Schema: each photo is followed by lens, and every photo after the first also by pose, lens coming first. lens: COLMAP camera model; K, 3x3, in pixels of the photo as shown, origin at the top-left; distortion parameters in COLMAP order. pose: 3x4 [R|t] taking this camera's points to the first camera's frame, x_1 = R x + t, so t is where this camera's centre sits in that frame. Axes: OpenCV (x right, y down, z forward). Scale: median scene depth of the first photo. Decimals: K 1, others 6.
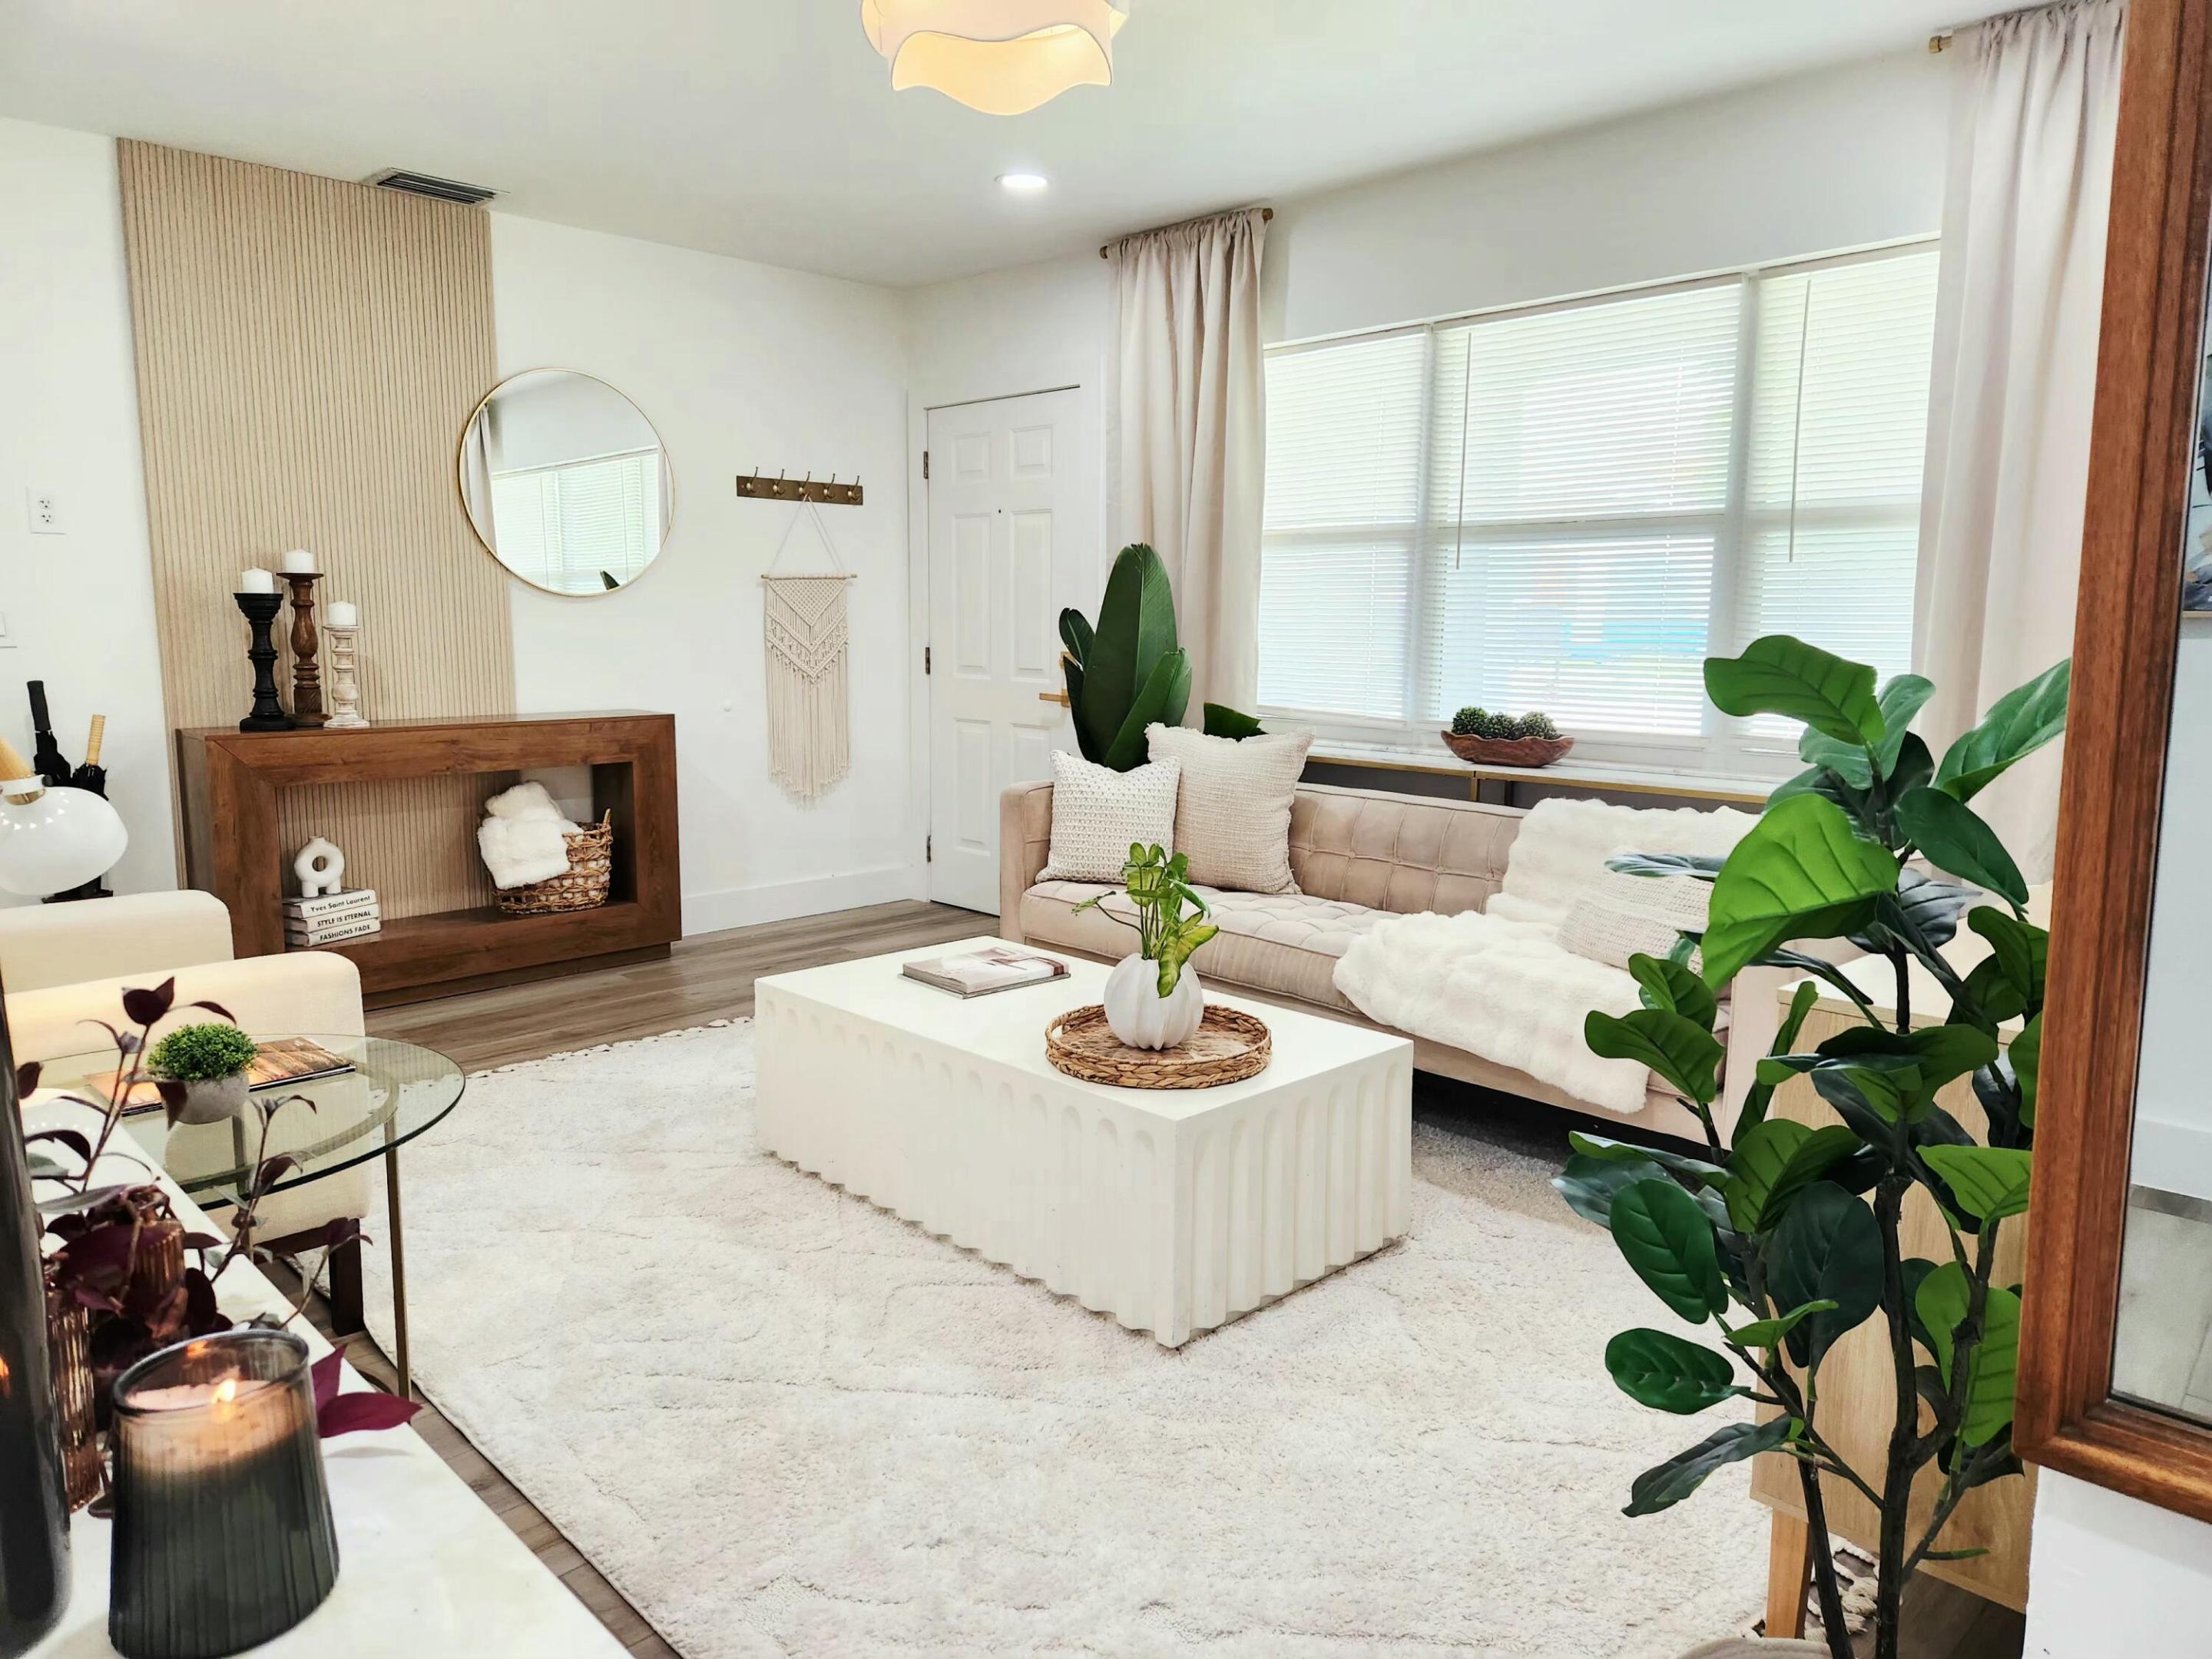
lens RADIAL K [[1495.1, 0, 1104.4], [0, 1495.1, 799.7], [0, 0, 1]] dist [0.076264, -0.059556]
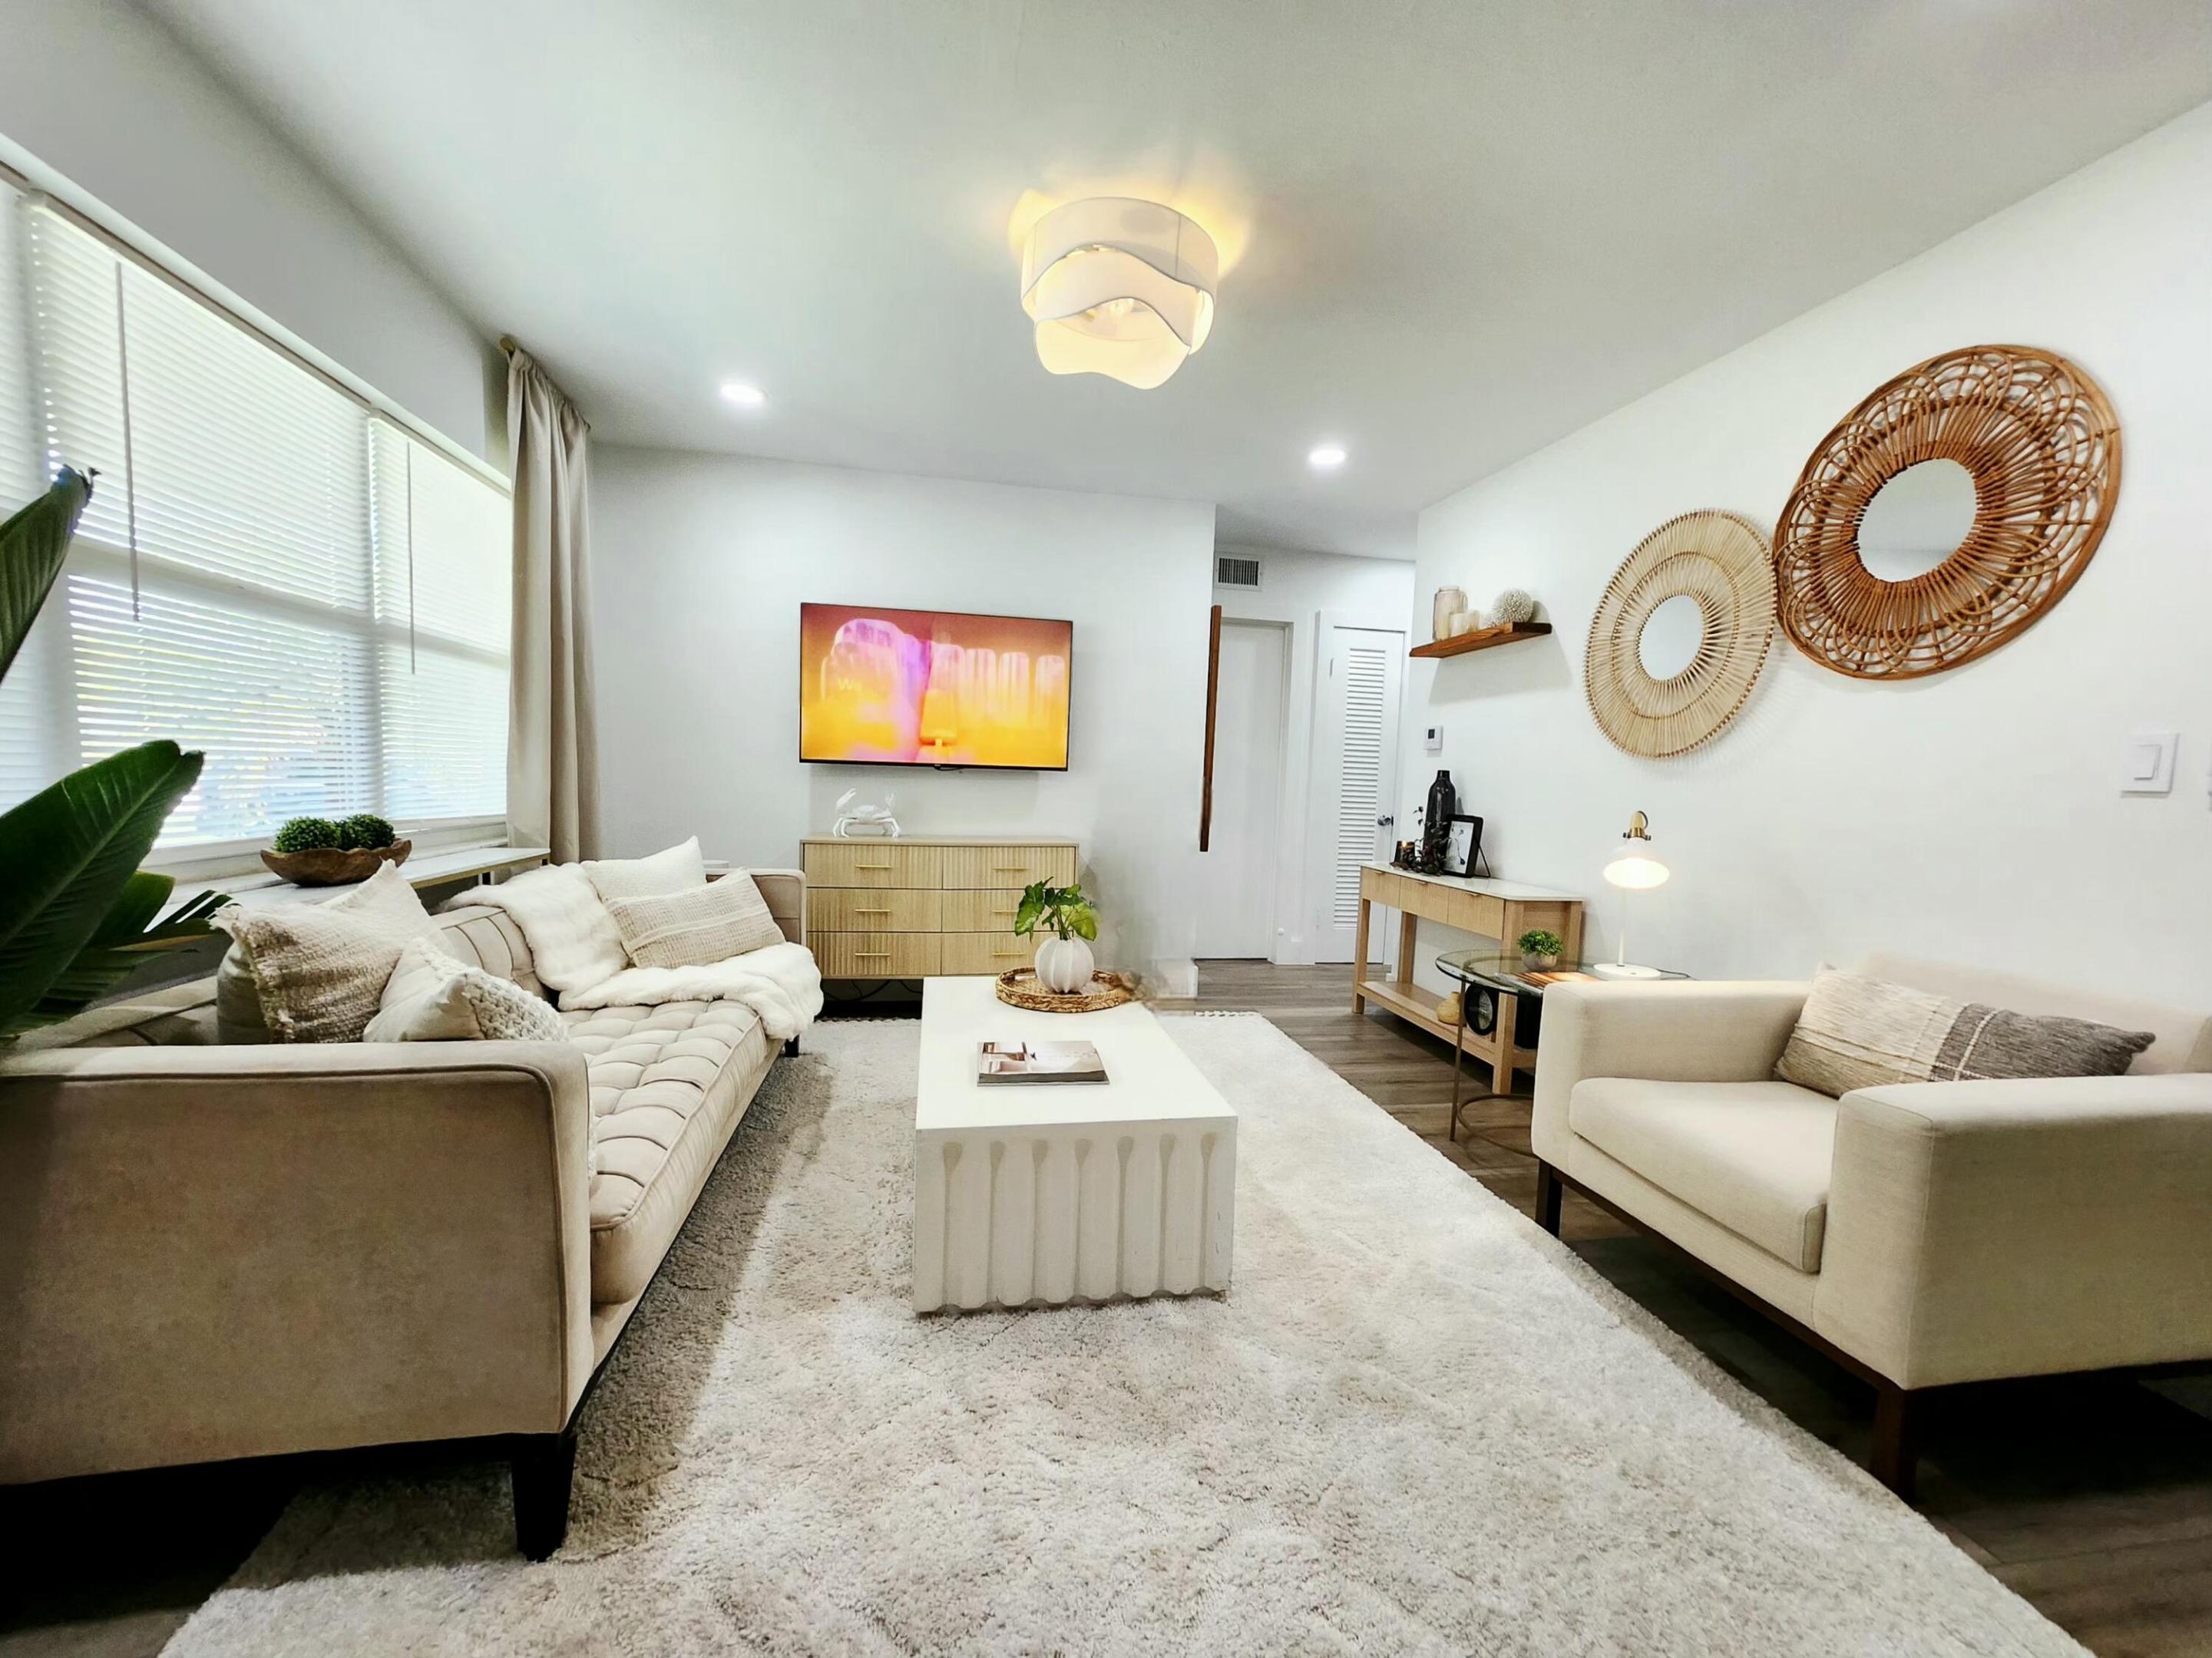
lens RADIAL K [[875.3, 0, 1106.0], [0, 875.3, 829.0], [0, 0, 1]] dist [-0.000124, 0.000205]
pose [[-0.824656, -0.085423, 0.559146, -0.398494], [0.006080, 0.987135, 0.159776, -0.137869], [-0.565601, 0.135160, -0.813527, 1.232704]]
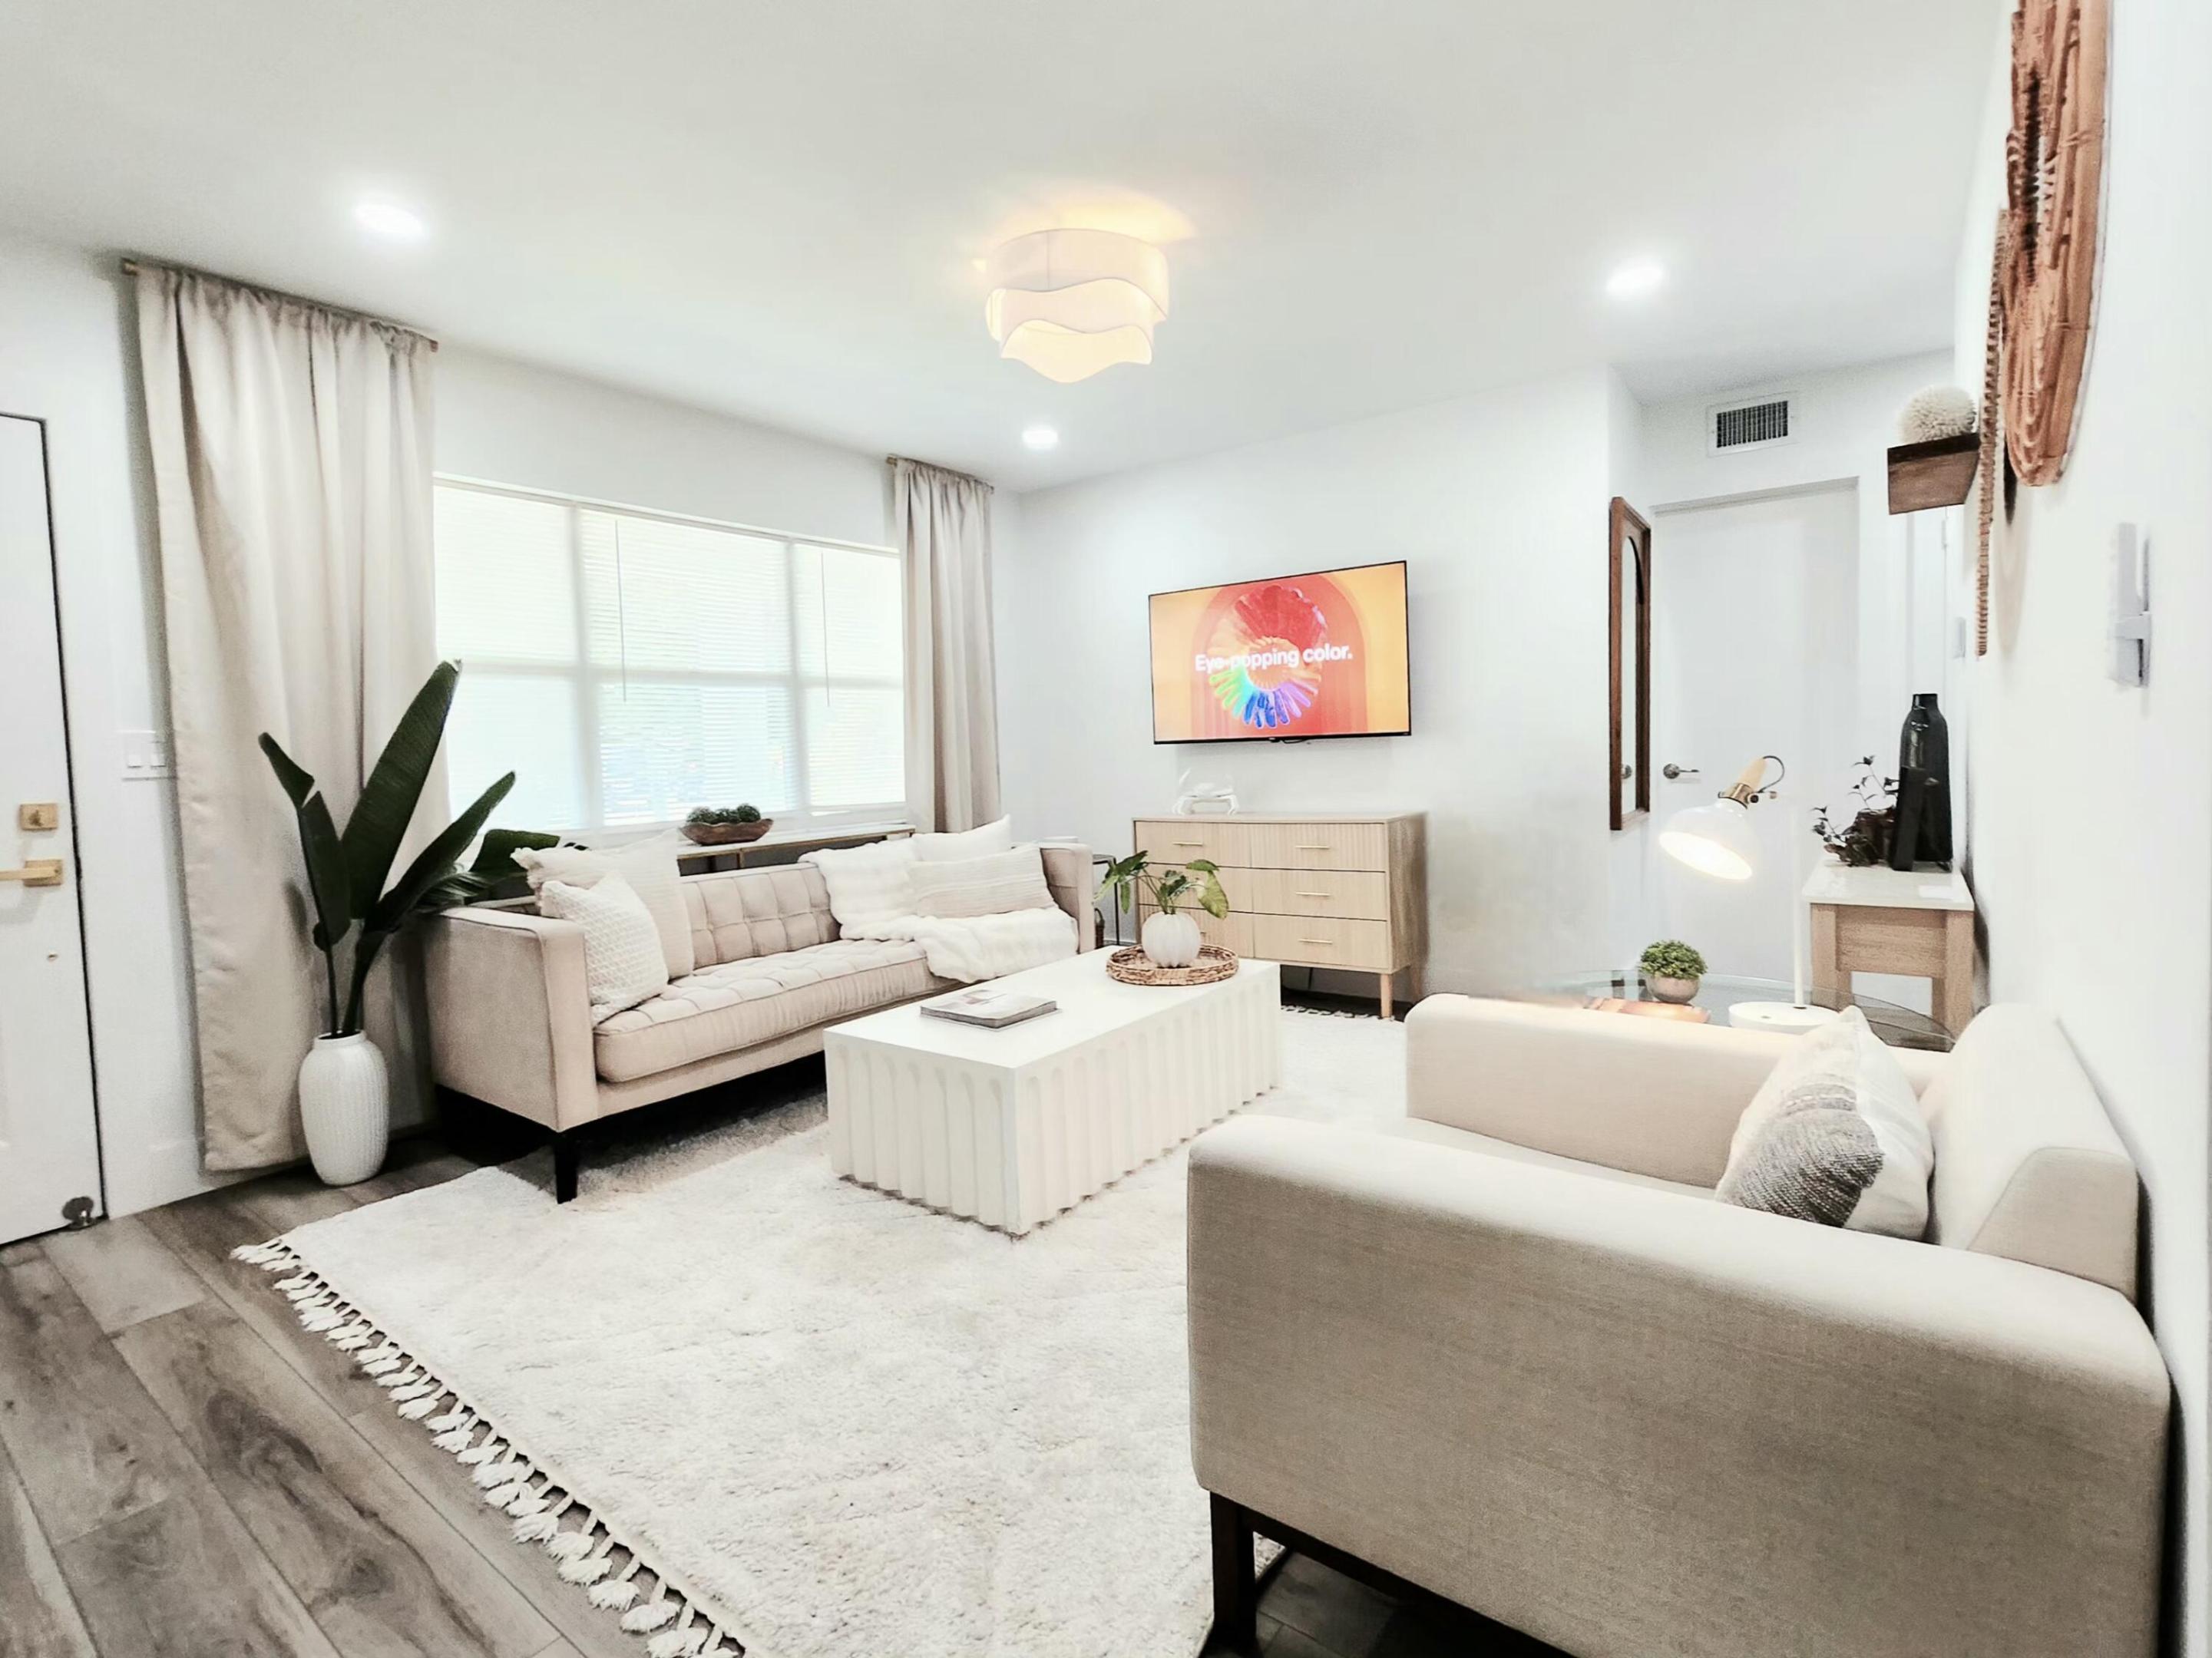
lens RADIAL K [[1044.0, 0, 1105.9], [0, 1044.0, 782.7], [0, 0, 1]] dist [-0.000796, -0.000050]
pose [[-0.158701, -0.052171, 0.985947, -0.795158], [0.134961, 0.988083, 0.074008, -0.110180], [-0.978059, 0.144810, -0.149769, 0.848377]]
